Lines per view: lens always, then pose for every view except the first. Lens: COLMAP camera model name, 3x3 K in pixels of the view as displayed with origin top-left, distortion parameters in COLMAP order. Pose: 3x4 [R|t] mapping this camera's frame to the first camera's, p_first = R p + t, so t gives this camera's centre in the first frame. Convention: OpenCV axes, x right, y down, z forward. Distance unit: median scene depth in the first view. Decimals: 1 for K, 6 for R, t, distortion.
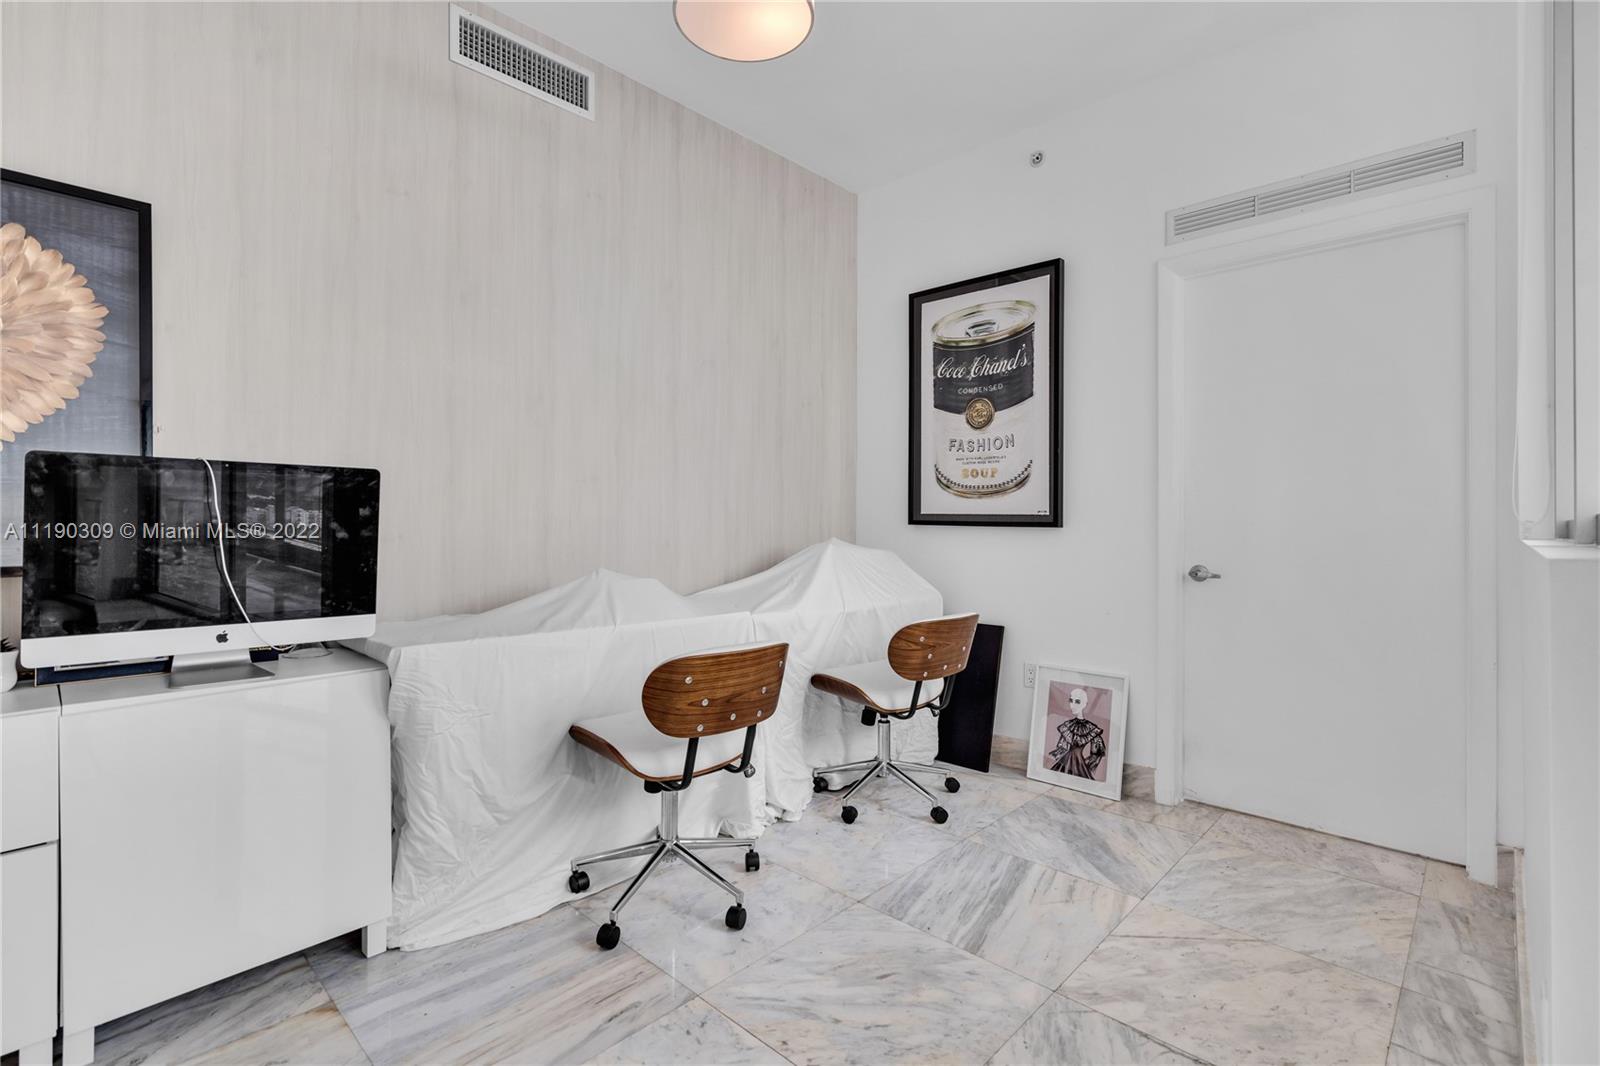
lens RADIAL K [[736.8, 0, 799.4], [0, 736.8, 521.7], [0, 0, 1]] dist [-0.002790, -0.000168]
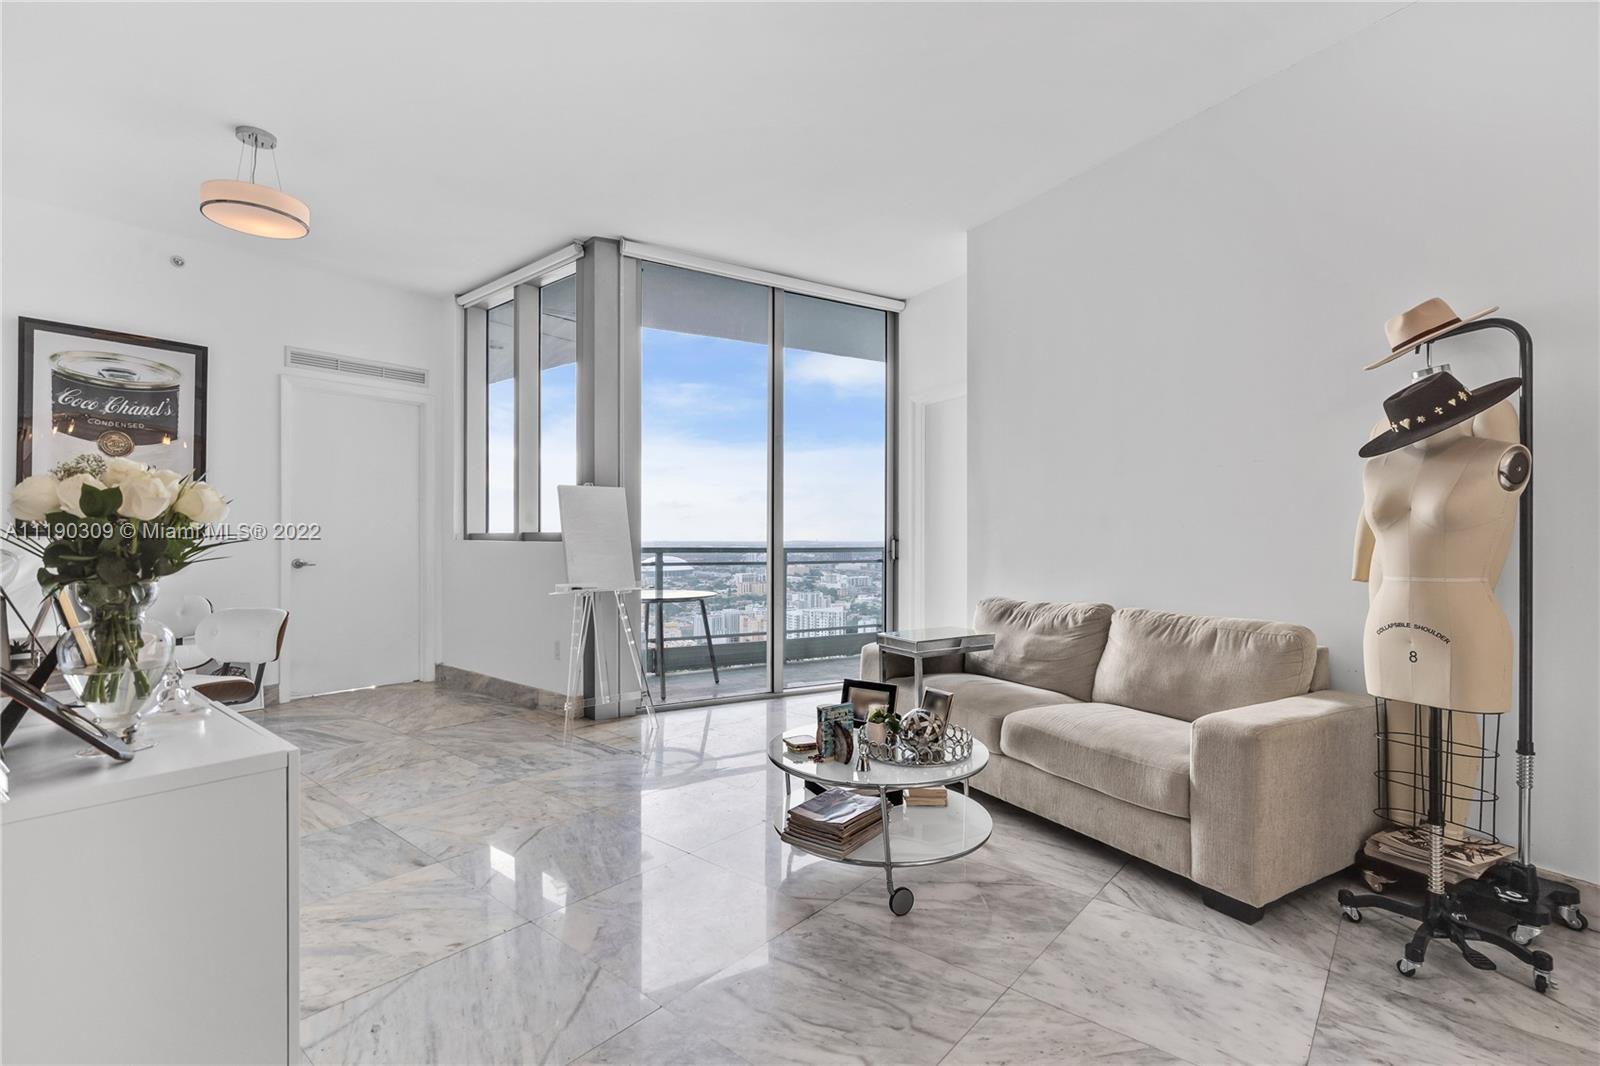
lens RADIAL K [[736.8, 0, 787.5], [0, 736.8, 533.2], [0, 0, 1]] dist [-0.002790, -0.000168]
pose [[-0.035681, 0.004855, 0.999351, -1.016458], [0.005990, 0.999971, -0.004645, 0.012253], [-0.999345, 0.005820, -0.035709, -0.058624]]
